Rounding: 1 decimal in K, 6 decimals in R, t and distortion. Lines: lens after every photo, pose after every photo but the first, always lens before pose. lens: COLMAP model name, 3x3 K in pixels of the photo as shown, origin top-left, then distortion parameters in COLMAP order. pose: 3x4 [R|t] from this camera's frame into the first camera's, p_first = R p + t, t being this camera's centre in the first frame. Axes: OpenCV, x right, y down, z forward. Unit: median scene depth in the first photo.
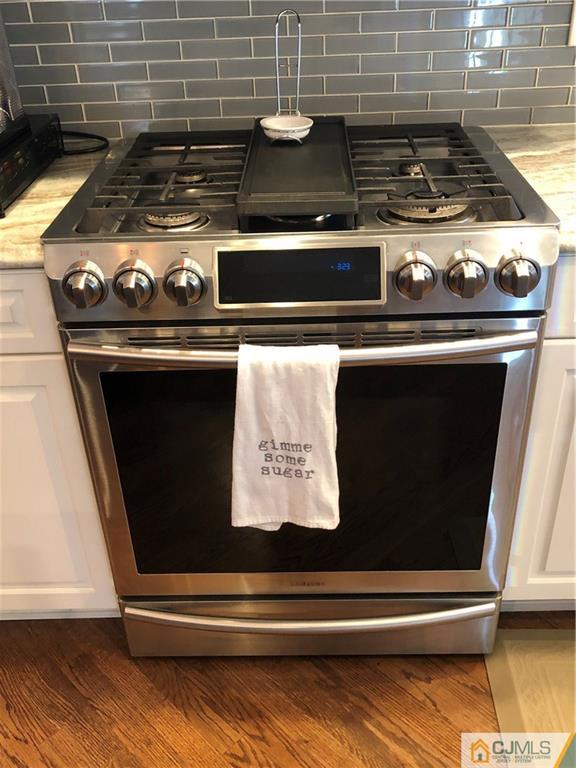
lens RADIAL K [[735.8, 0, 290.7], [0, 735.8, 384.6], [0, 0, 1]] dist [0.071499, 0.000000]
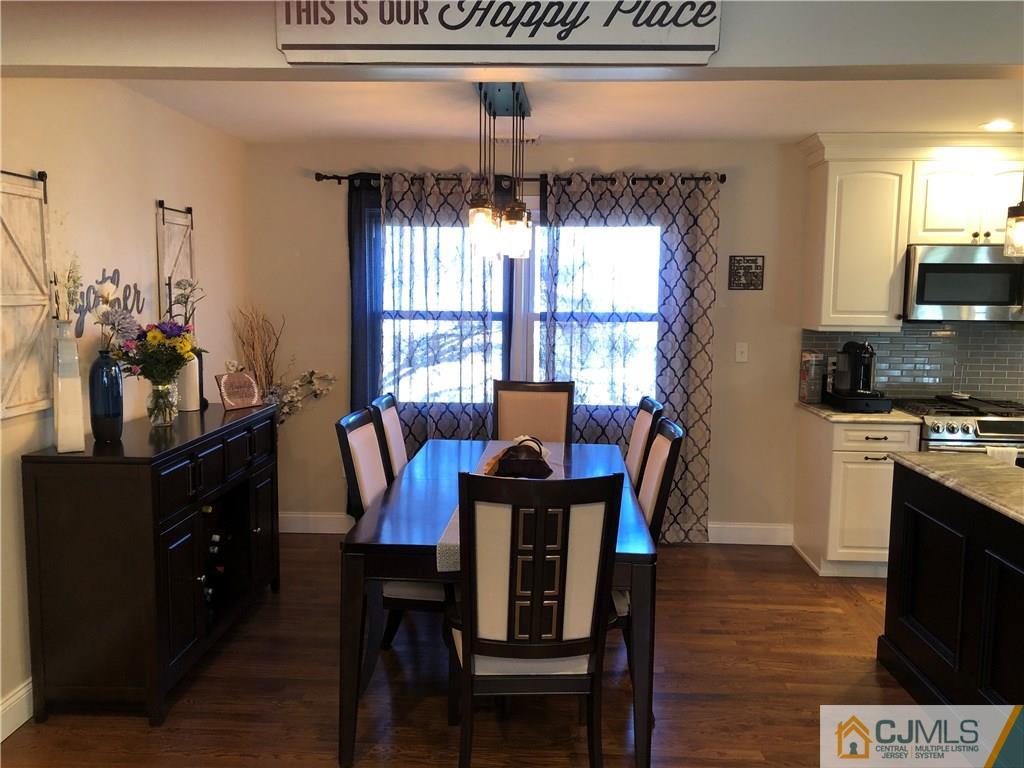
lens RADIAL K [[838.1, 0, 512.2], [0, 838.1, 377.5], [0, 0, 1]] dist [0.023463, 0.000207]
pose [[0.996937, 0.055318, -0.055278, -2.000439], [-0.073984, 0.896183, -0.437472, 1.499573], [0.025339, 0.440222, 0.897531, -2.650789]]
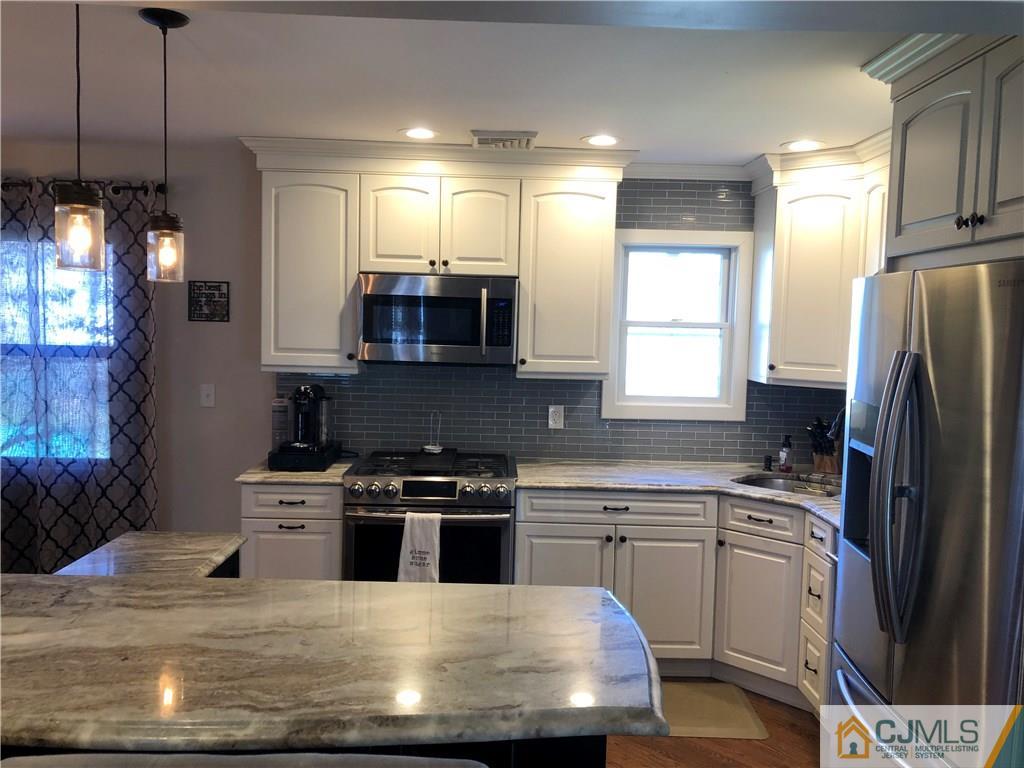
lens RADIAL K [[838.1, 0, 511.6], [0, 838.1, 378.5], [0, 0, 1]] dist [0.023463, 0.000207]
pose [[0.997532, 0.062861, 0.031291, 0.197942], [-0.040674, 0.880528, -0.472245, 0.991942], [-0.057238, 0.469807, 0.880912, -2.102885]]
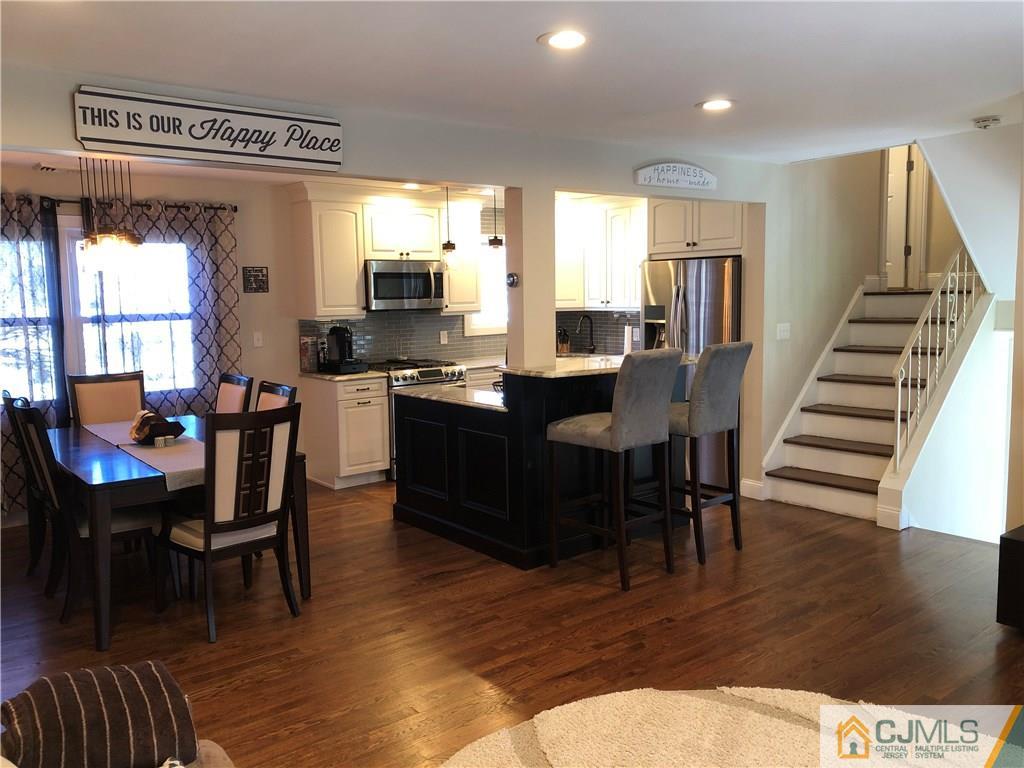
lens RADIAL K [[838.1, 0, 512.7], [0, 838.1, 382.6], [0, 0, 1]] dist [0.023463, 0.000207]
pose [[0.784704, -0.043863, 0.618317, -3.308805], [0.317713, 0.884967, -0.340430, 2.196096], [-0.532258, 0.463584, 0.708373, -3.692567]]
